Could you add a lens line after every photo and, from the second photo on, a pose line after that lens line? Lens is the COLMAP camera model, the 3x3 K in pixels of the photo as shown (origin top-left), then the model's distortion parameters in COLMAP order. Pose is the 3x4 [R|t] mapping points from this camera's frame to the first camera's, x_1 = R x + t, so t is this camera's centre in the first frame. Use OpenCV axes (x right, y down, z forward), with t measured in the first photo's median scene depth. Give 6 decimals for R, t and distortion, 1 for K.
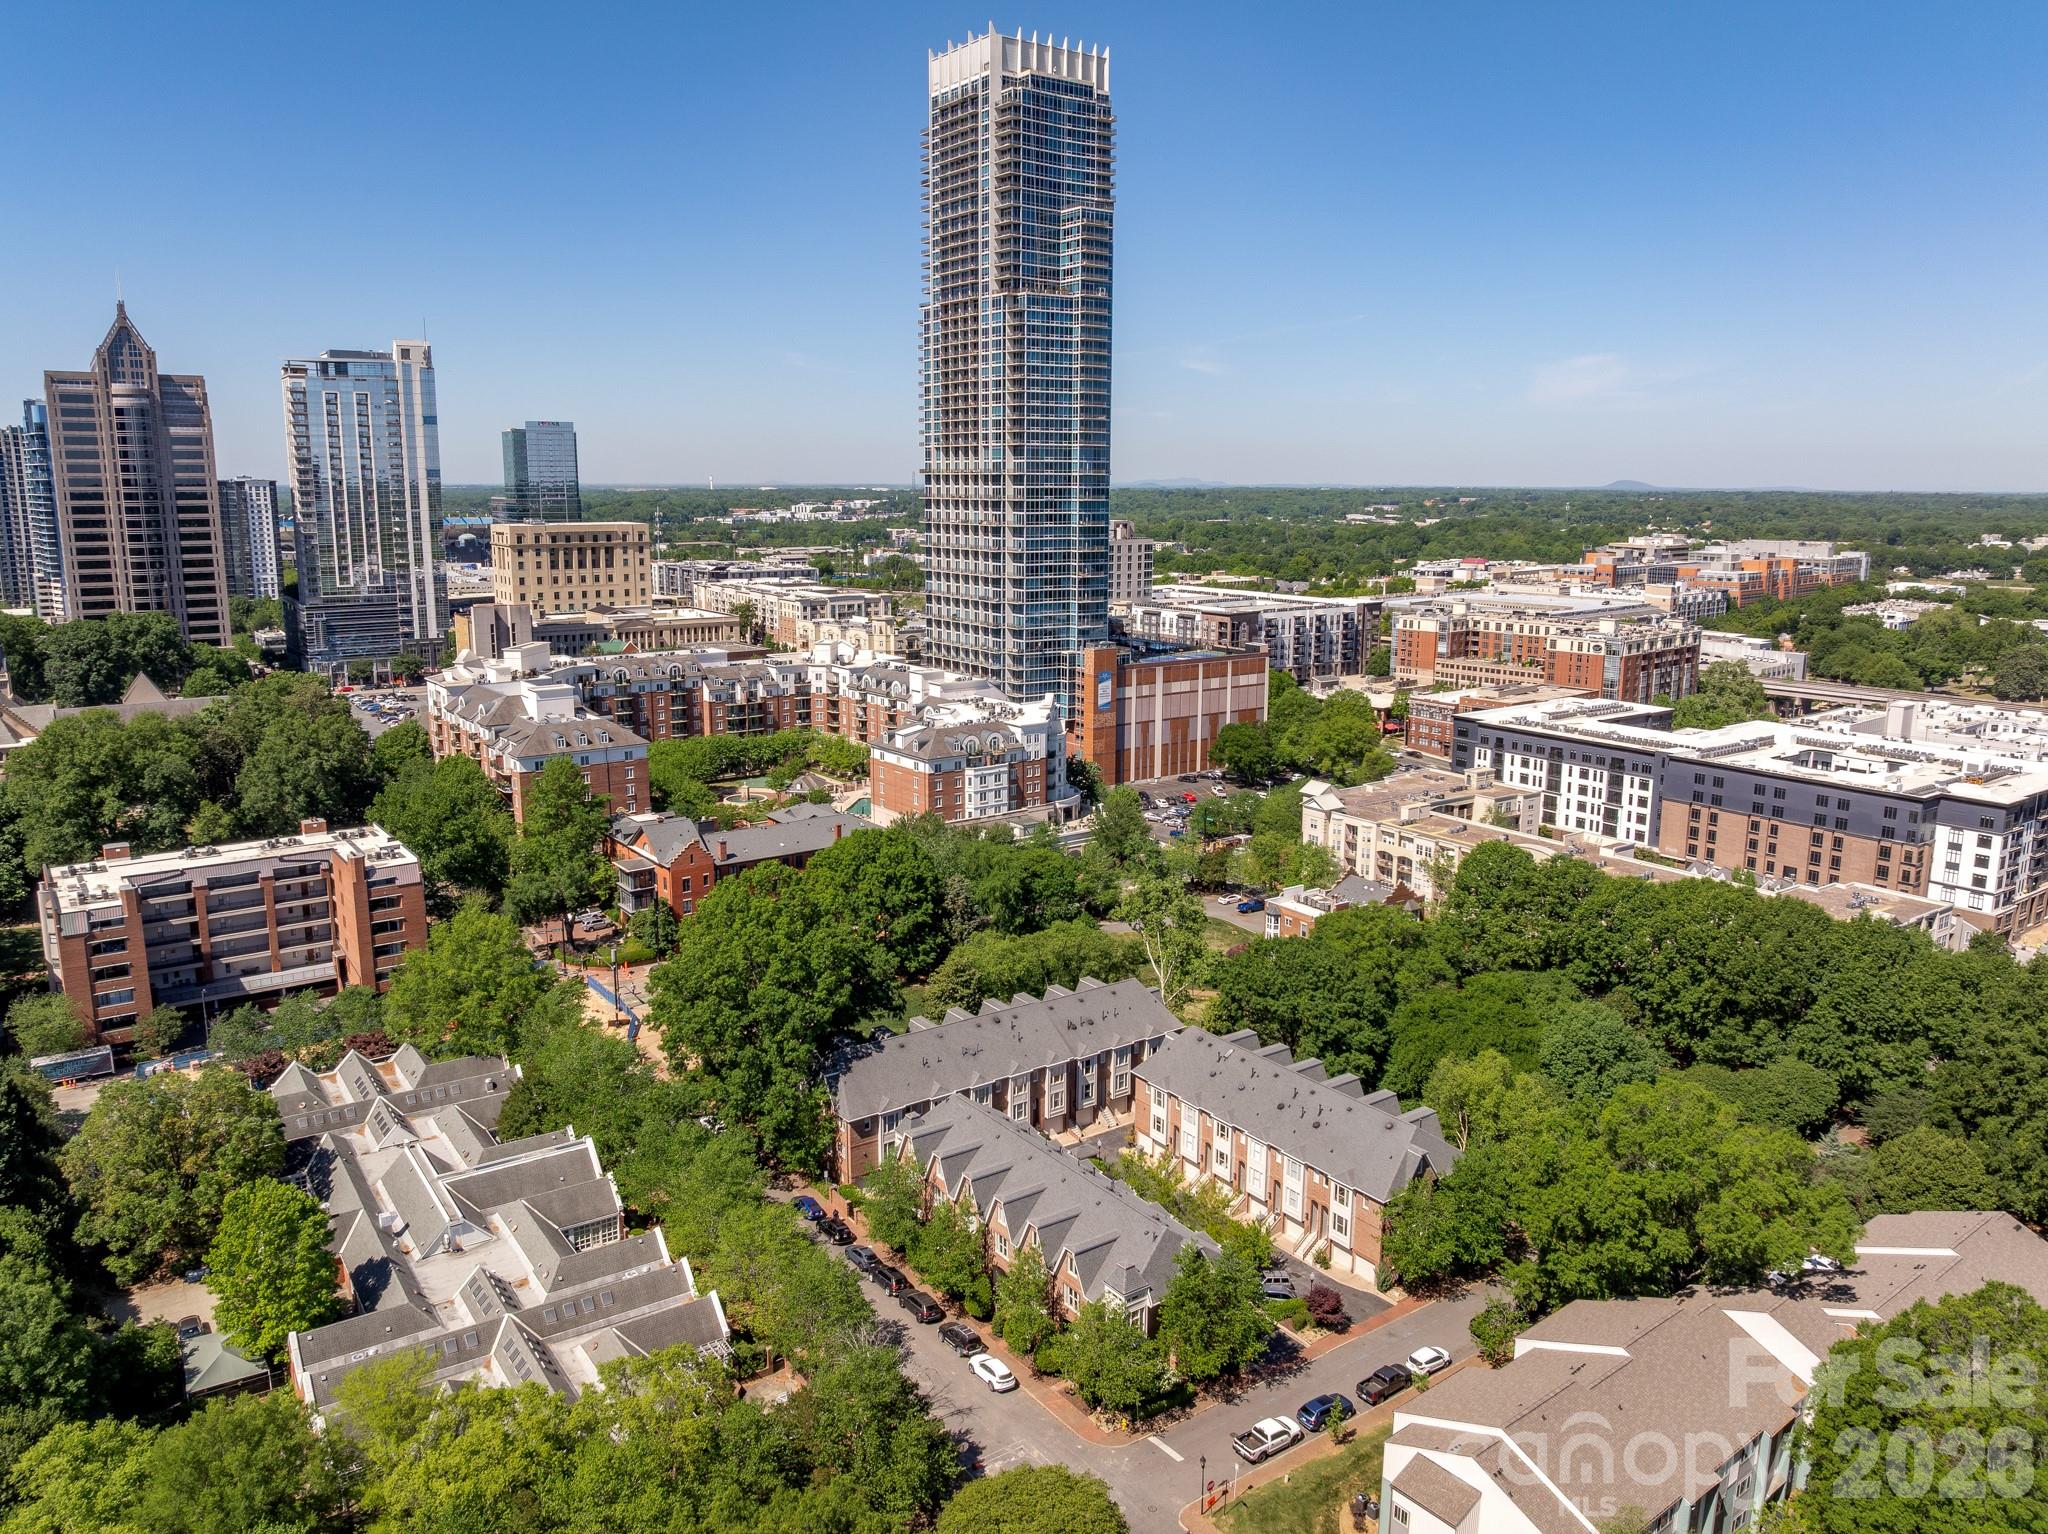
lens RADIAL K [[1432.7, 0, 1017.9], [0, 1432.7, 763.0], [0, 0, 1]] dist [-0.055485, 0.029356]
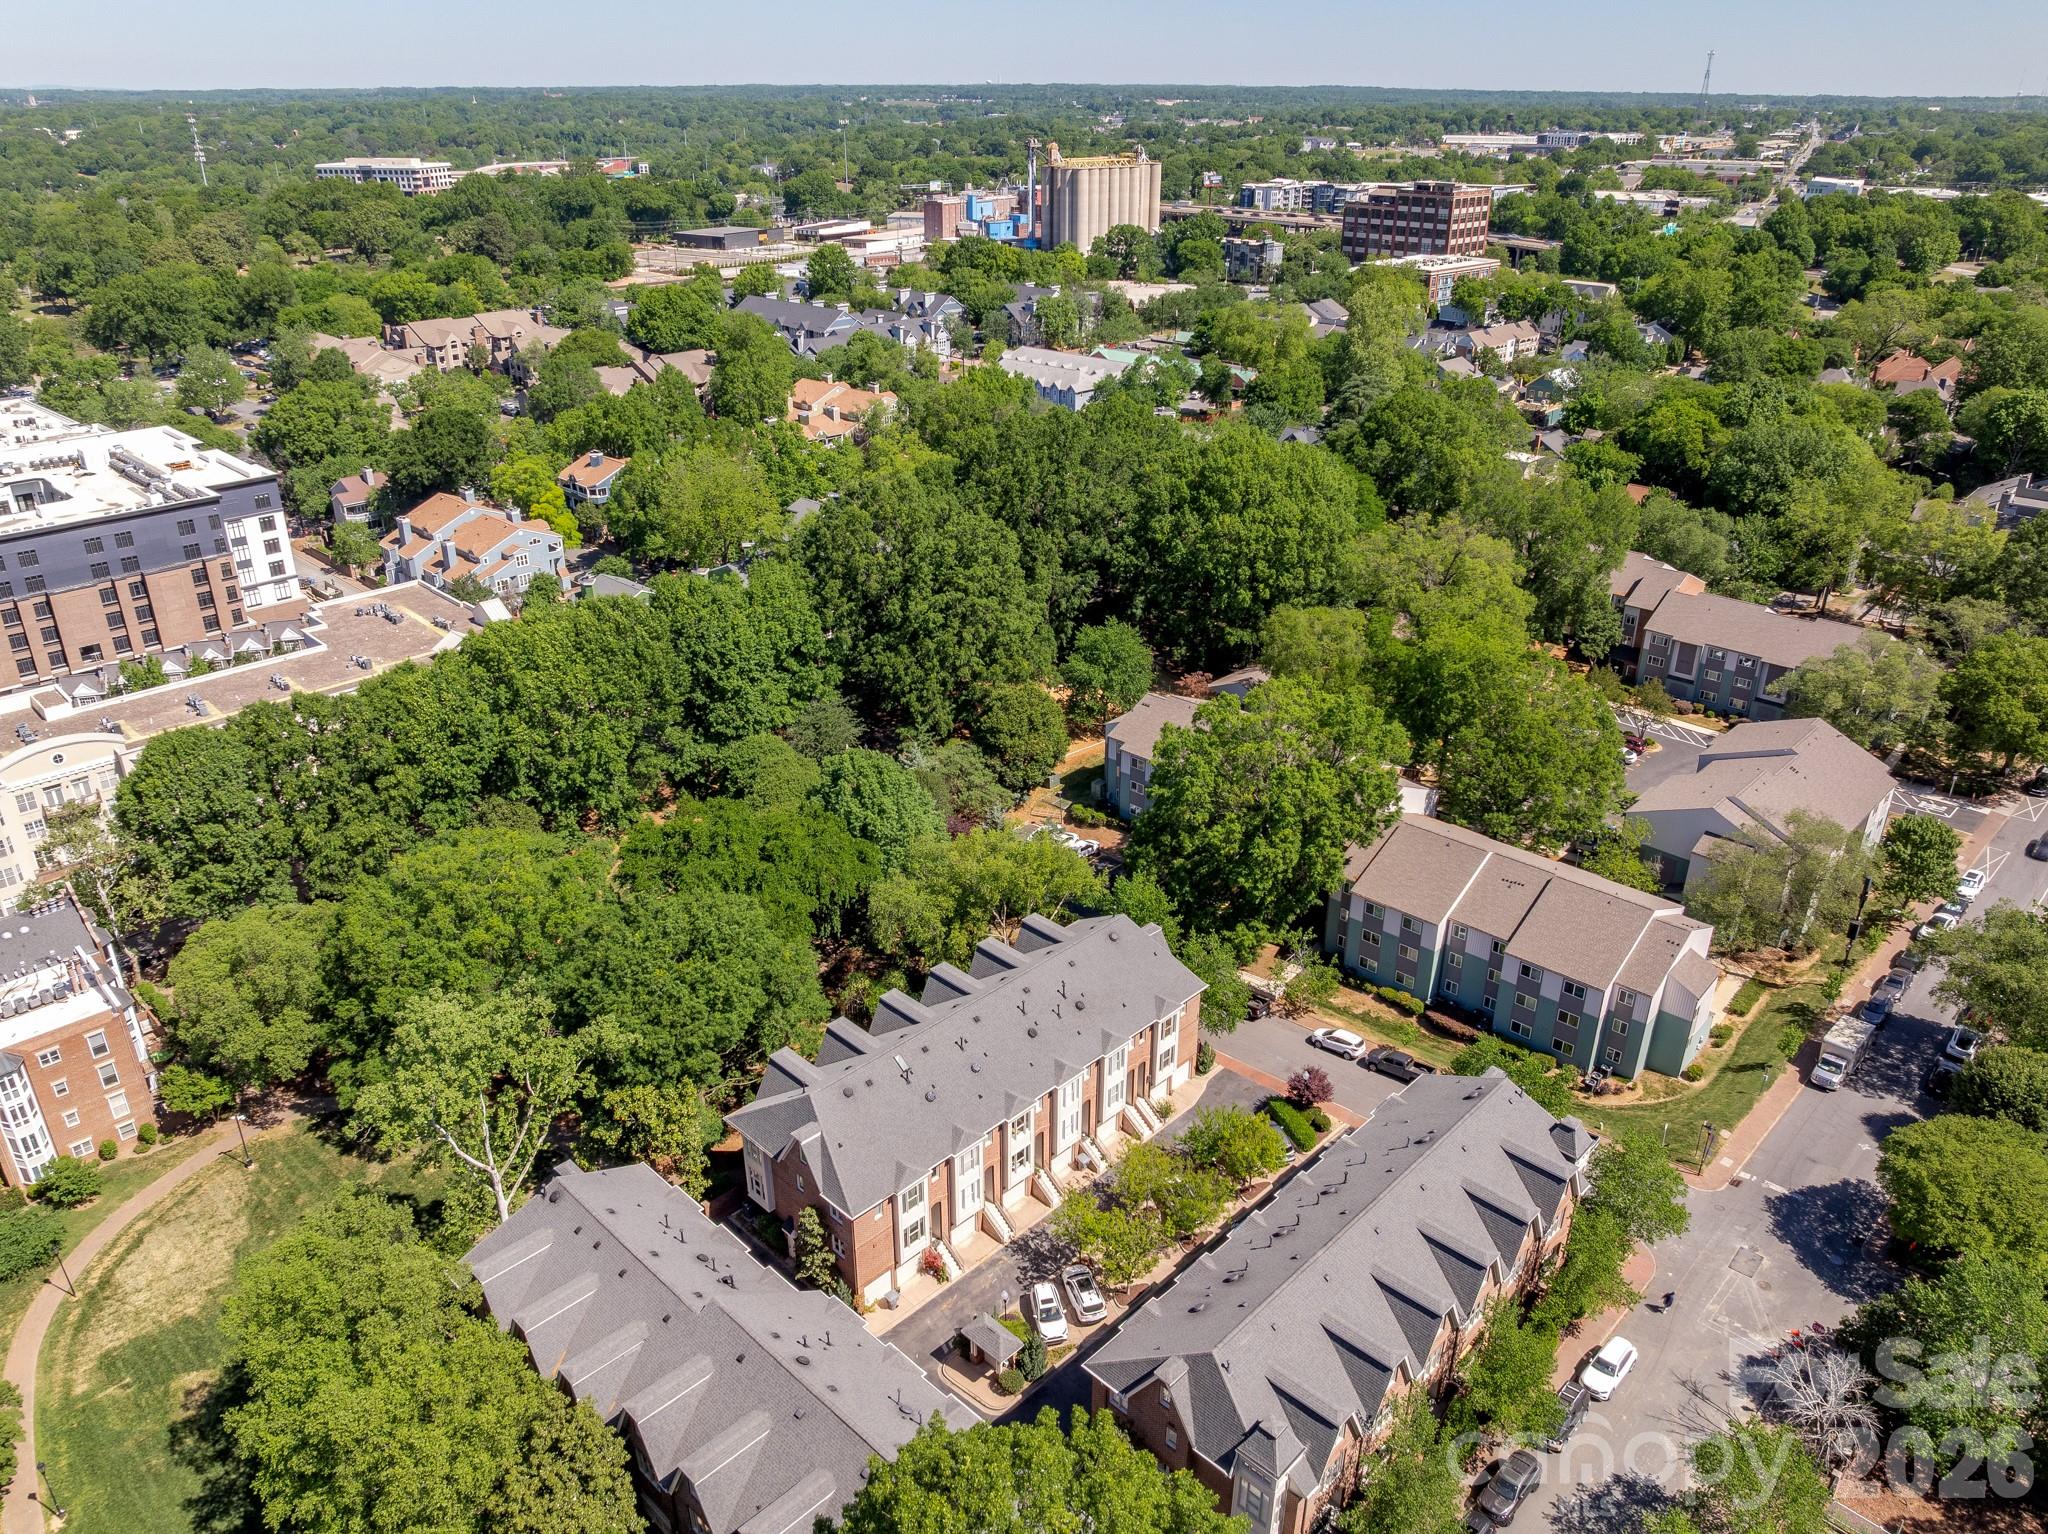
lens RADIAL K [[1432.7, 0, 1017.9], [0, 1432.7, 763.0], [0, 0, 1]] dist [-0.055485, 0.029356]
pose [[-0.190487, -0.421741, 0.886482, -0.225645], [0.184300, 0.871596, 0.454261, -0.116699], [-0.964235, 0.249909, -0.088301, 0.600954]]
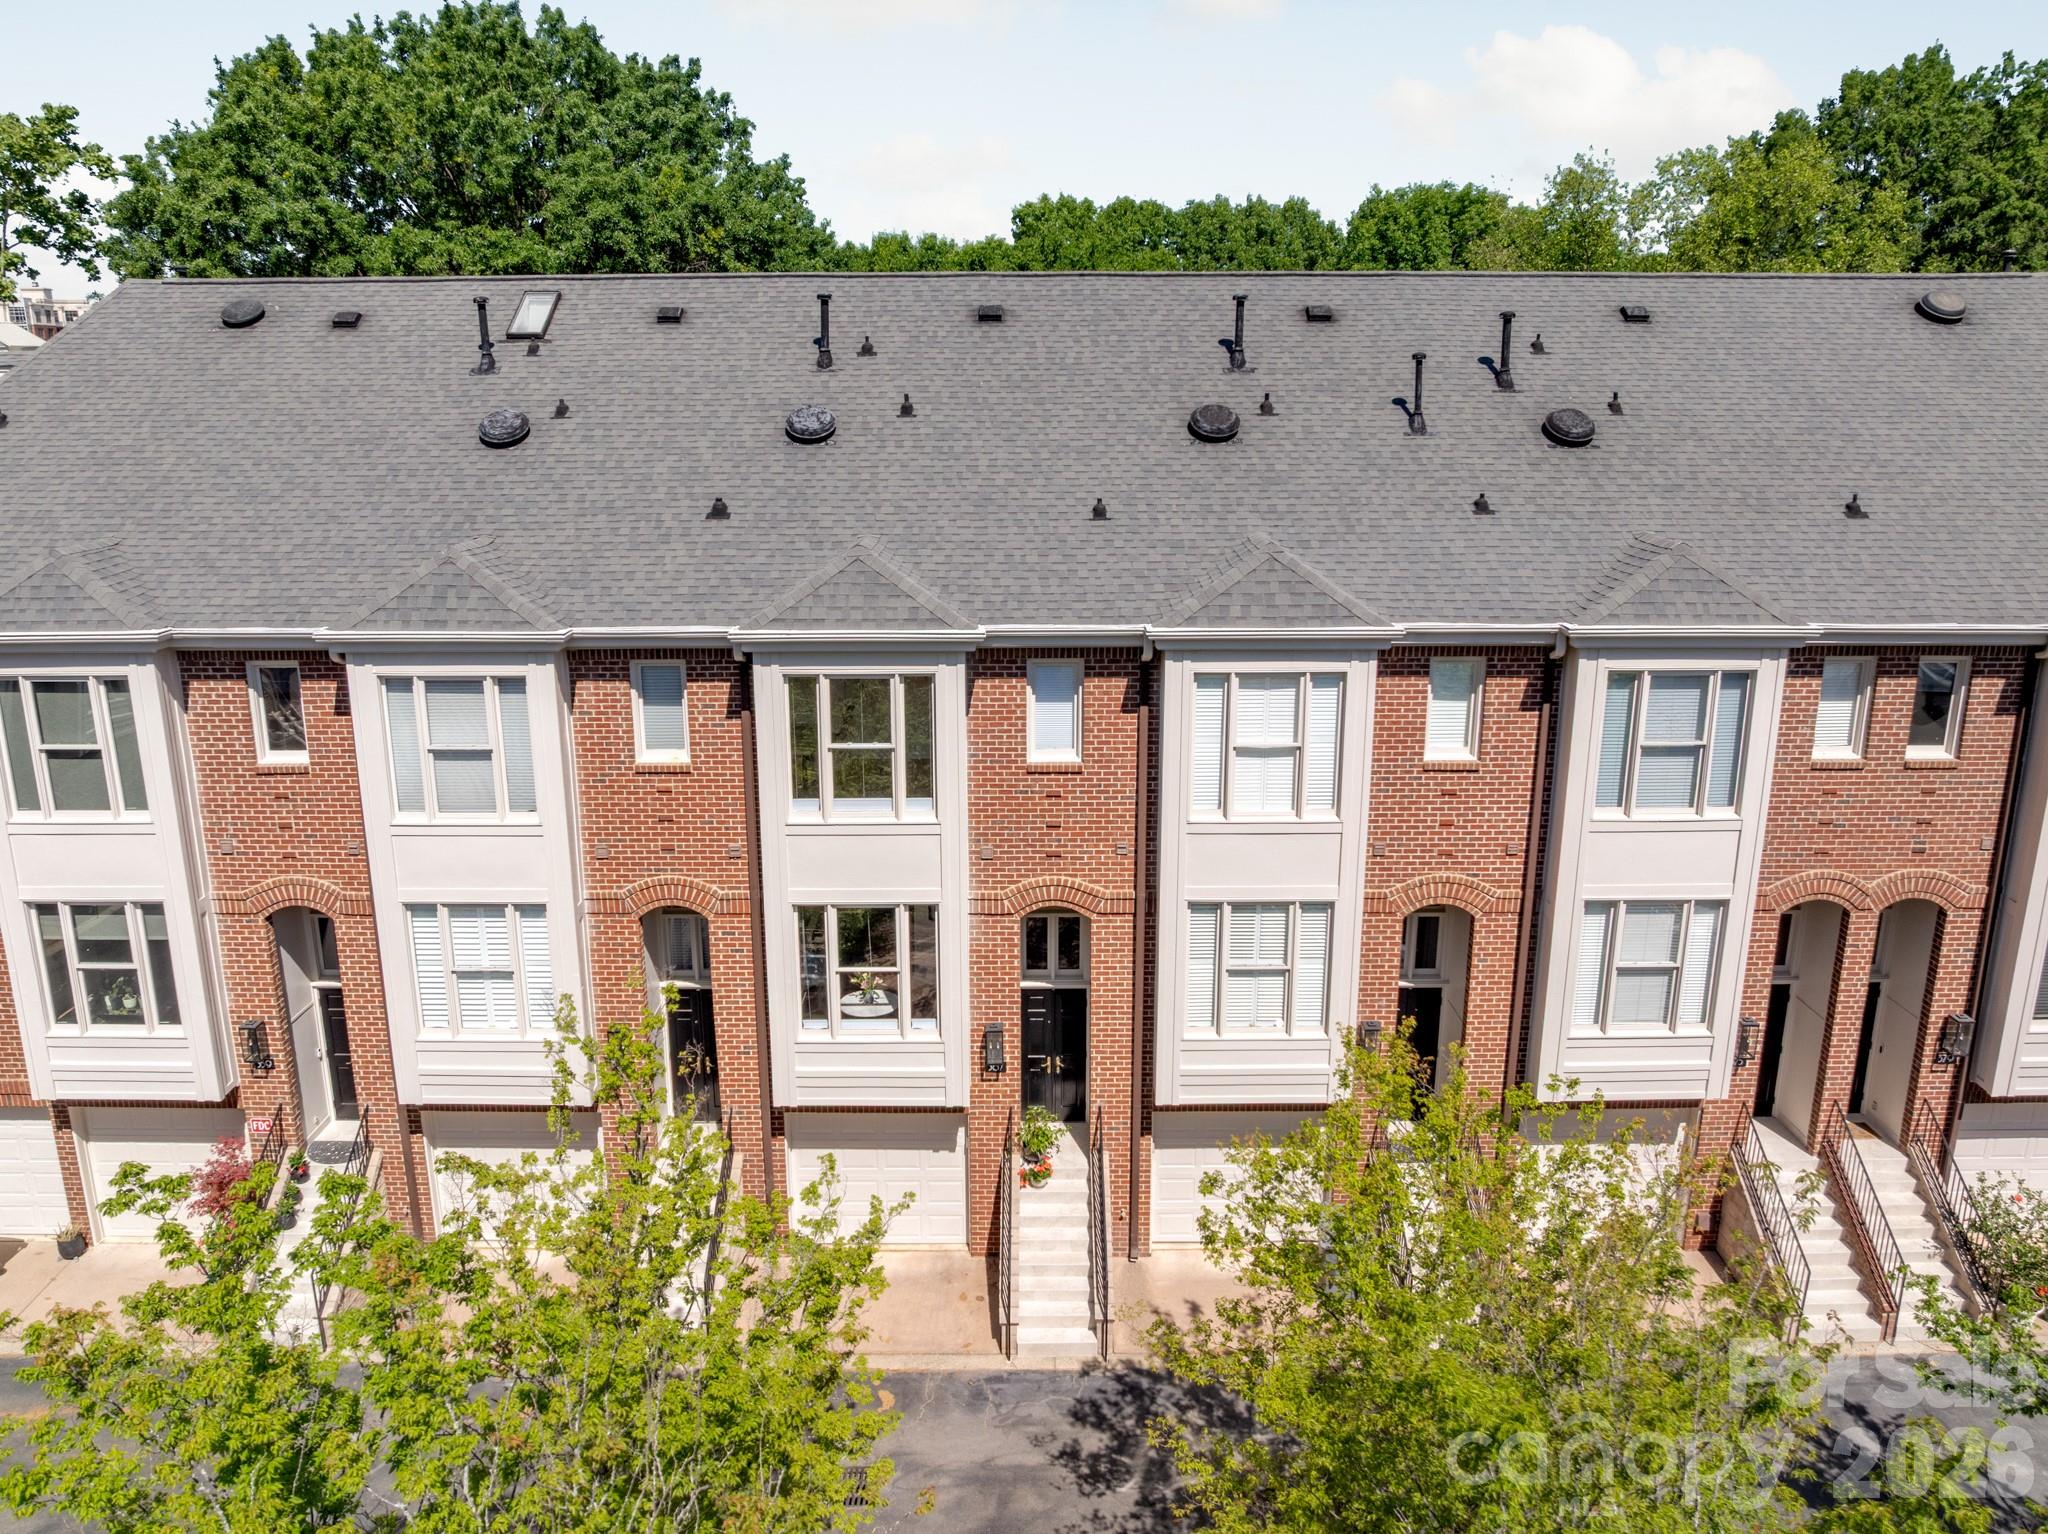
lens RADIAL K [[1417.5, 0, 999.4], [0, 1417.5, 761.8], [0, 0, 1]] dist [-0.044383, -0.002000]
pose [[0.578998, -0.207800, 0.788404, 0.033063], [0.159666, 0.977152, 0.140291, 0.145221], [-0.799543, 0.044653, 0.598947, 0.542713]]
